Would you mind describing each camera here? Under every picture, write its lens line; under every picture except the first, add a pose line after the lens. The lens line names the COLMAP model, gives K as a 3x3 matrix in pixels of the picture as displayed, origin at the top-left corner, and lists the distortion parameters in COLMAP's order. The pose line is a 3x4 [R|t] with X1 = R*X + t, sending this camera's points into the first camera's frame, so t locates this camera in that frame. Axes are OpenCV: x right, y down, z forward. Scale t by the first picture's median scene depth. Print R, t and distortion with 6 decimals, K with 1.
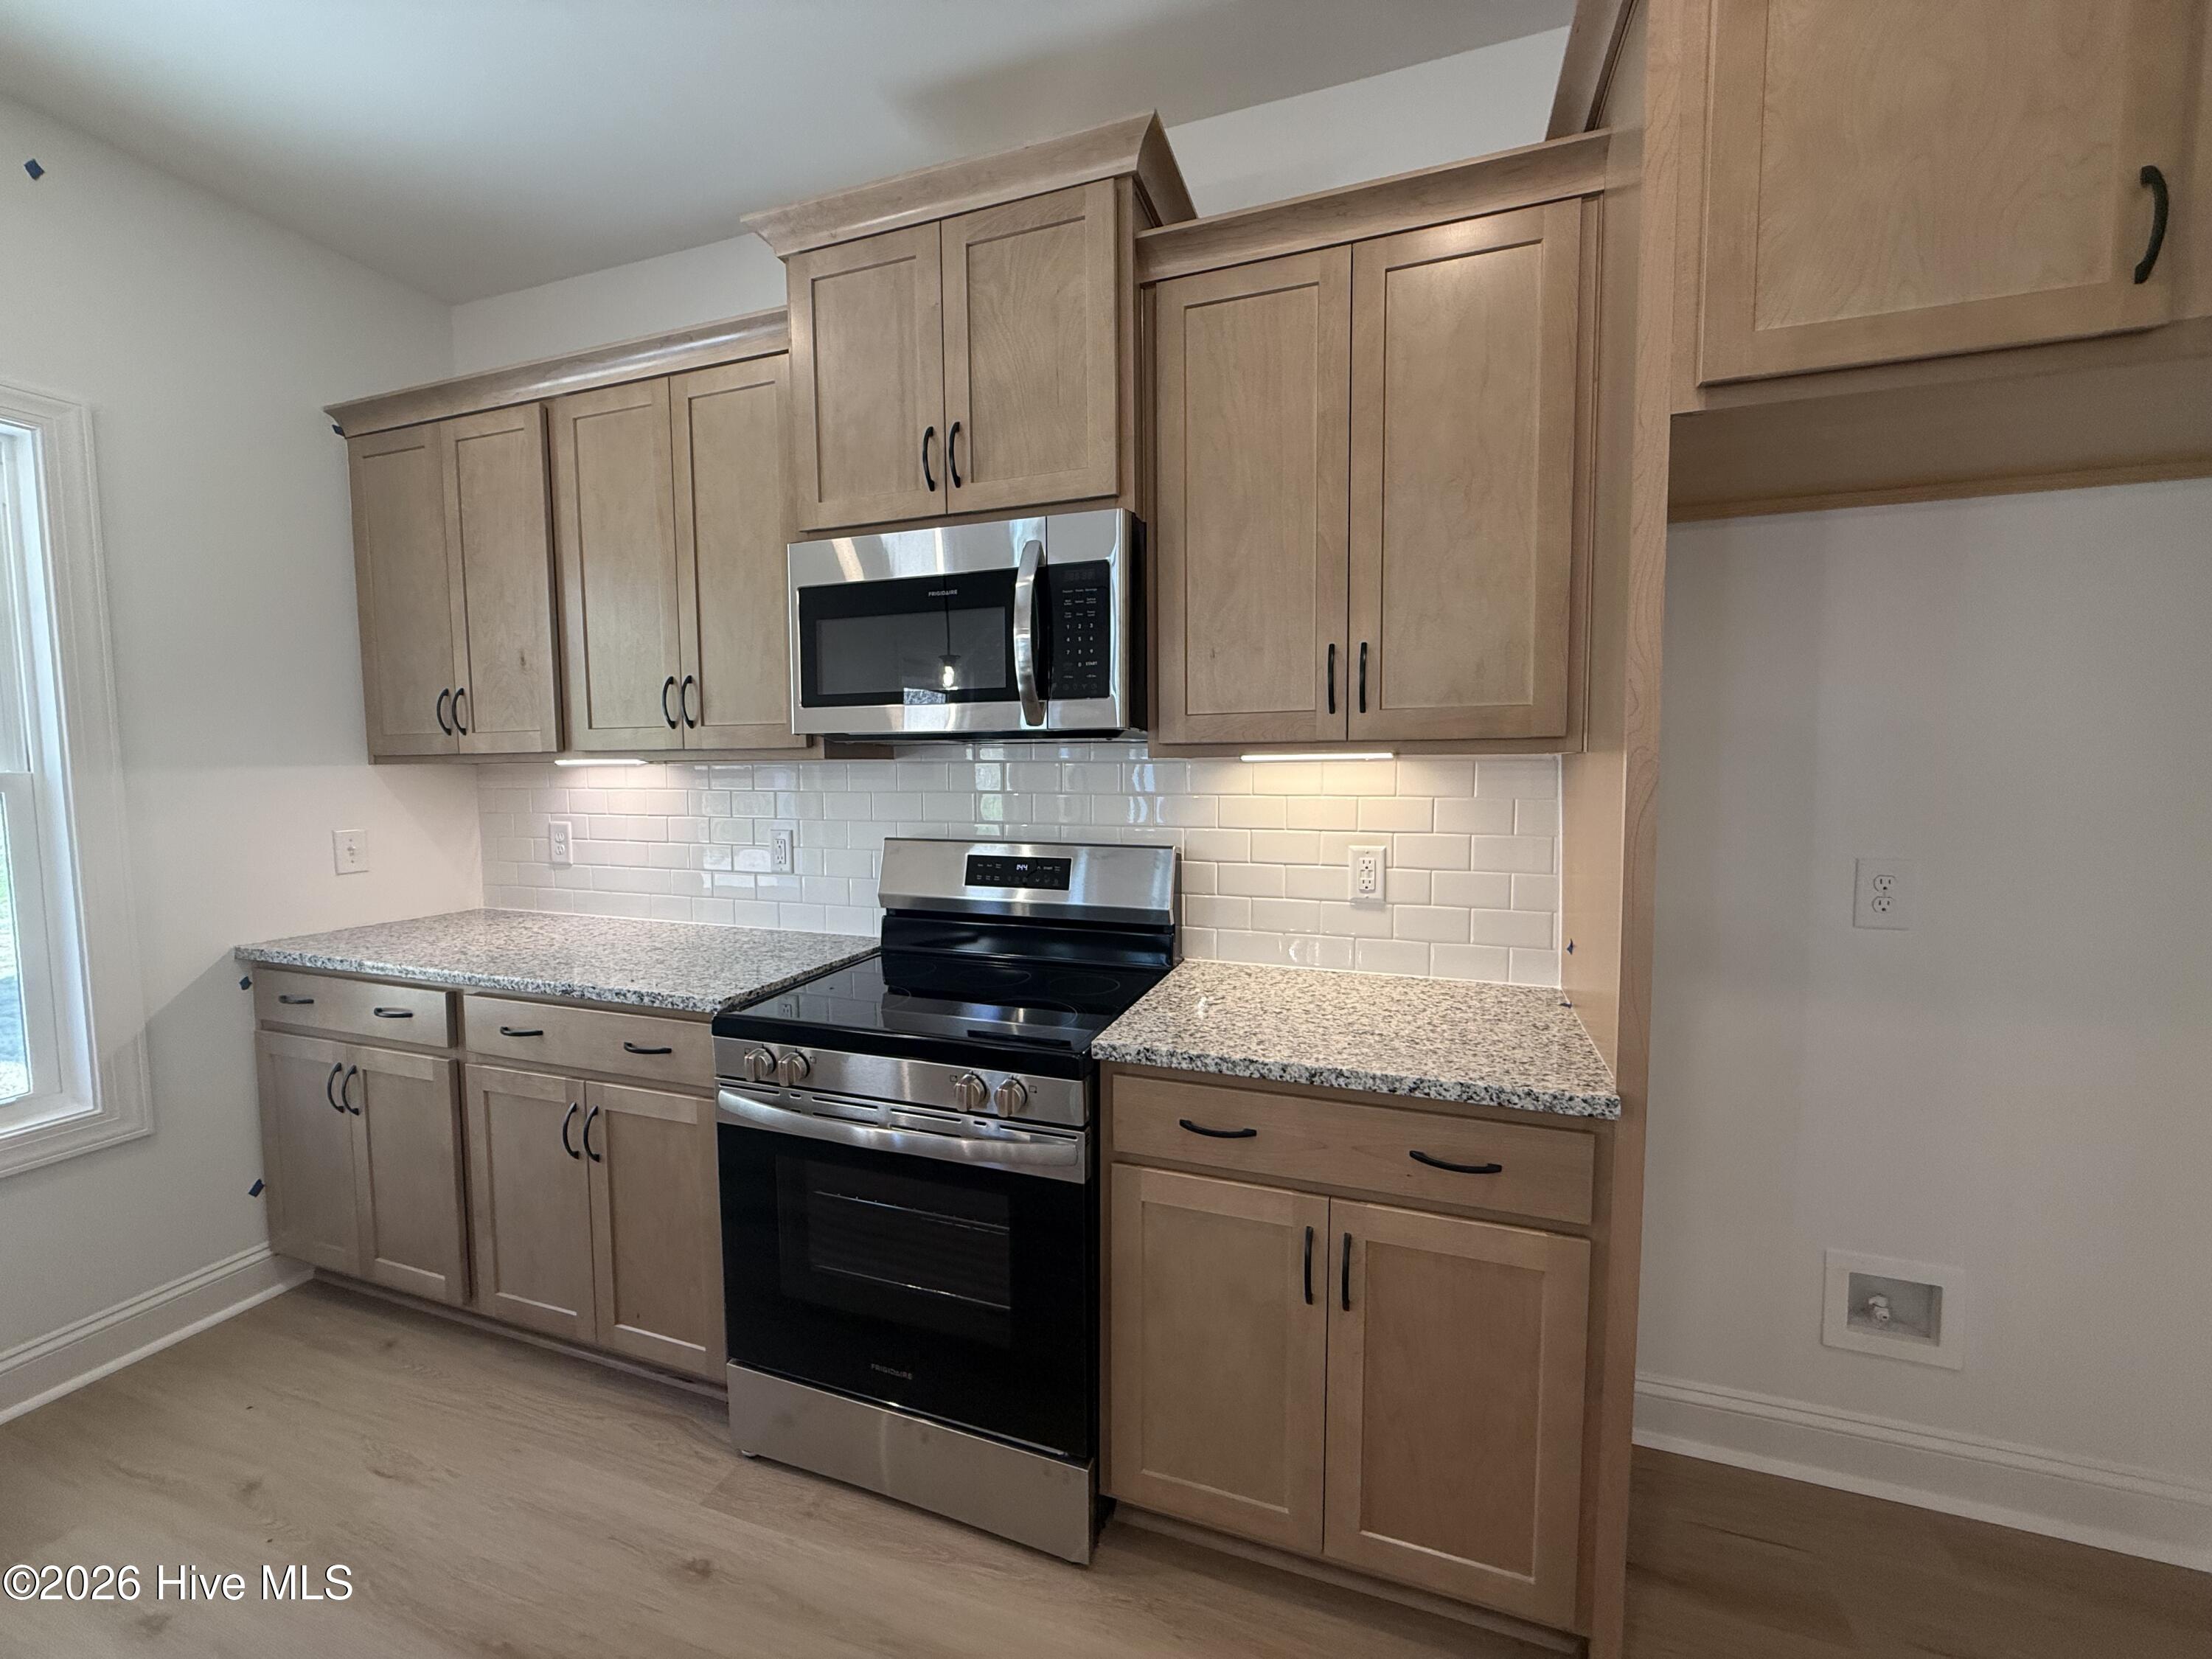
lens RADIAL K [[885.5, 0, 1106.0], [0, 885.5, 829.5], [0, 0, 1]] dist [-0.000582, -0.000175]
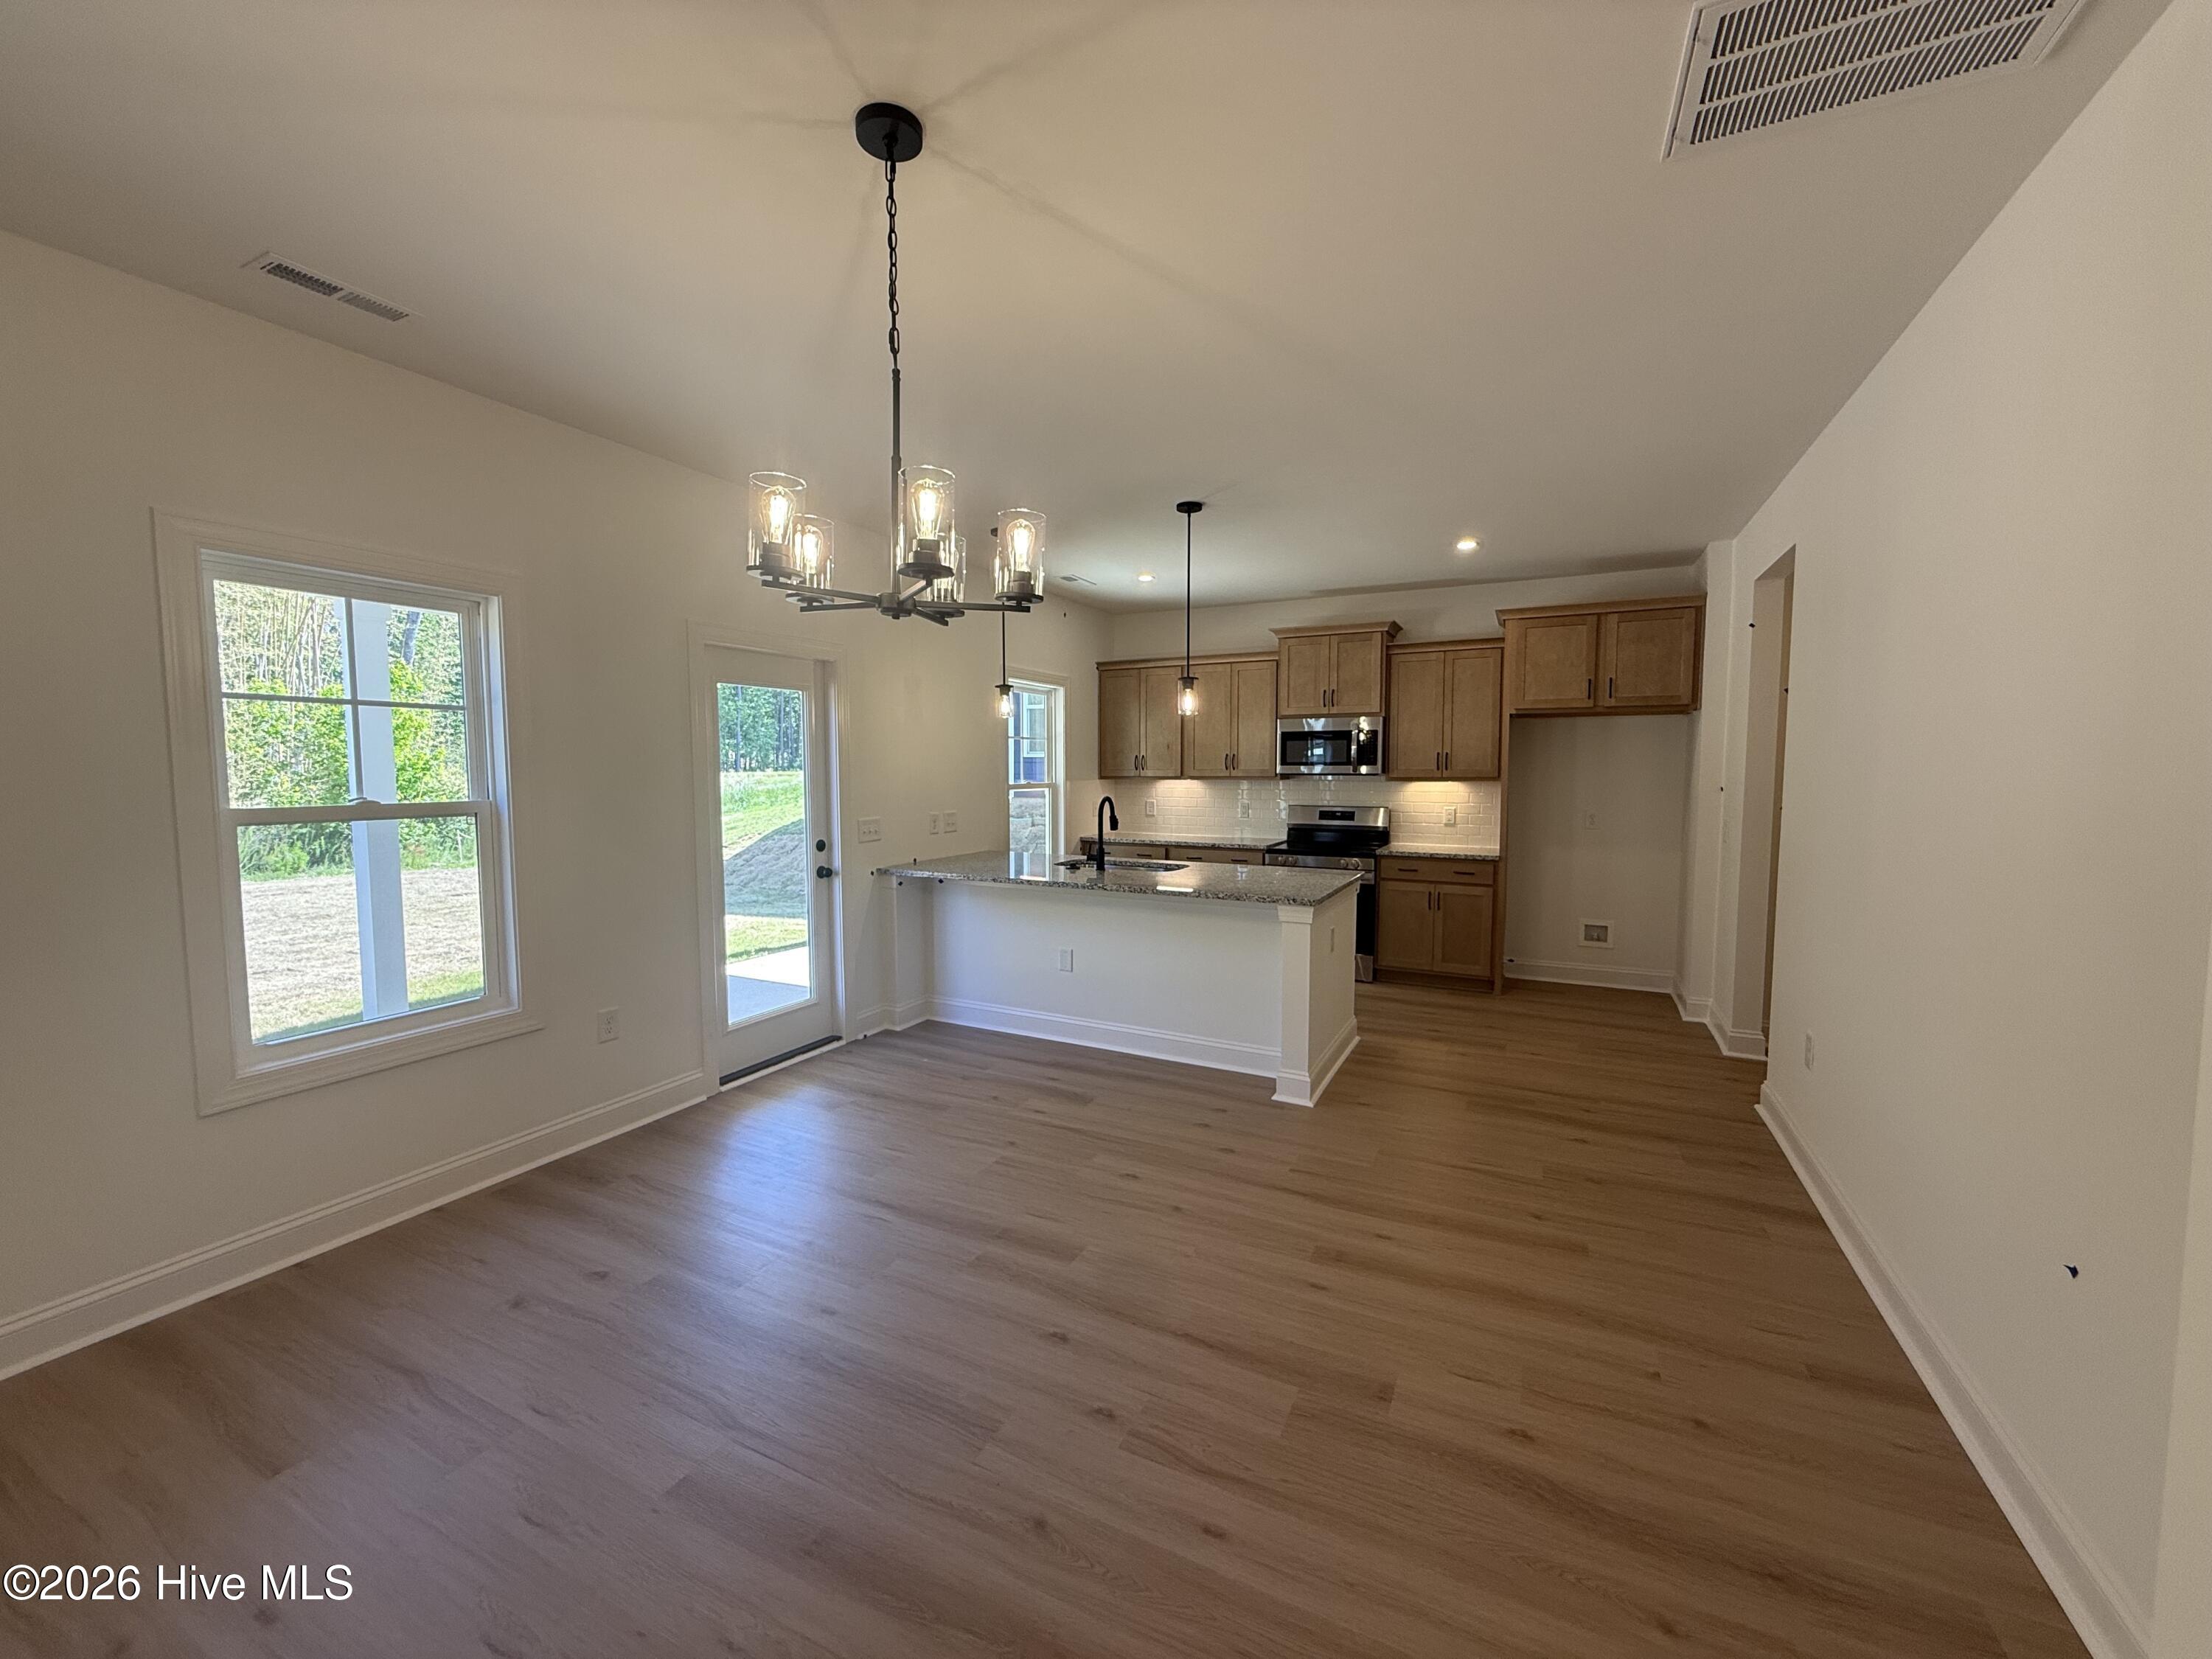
lens RADIAL K [[885.5, 0, 1106.0], [0, 885.5, 829.5], [0, 0, 1]] dist [-0.000582, -0.000175]
pose [[0.992272, 0.015433, -0.123117, -0.653988], [-0.015823, 0.999872, -0.002191, 0.146395], [0.123068, 0.004122, 0.992390, -2.801899]]
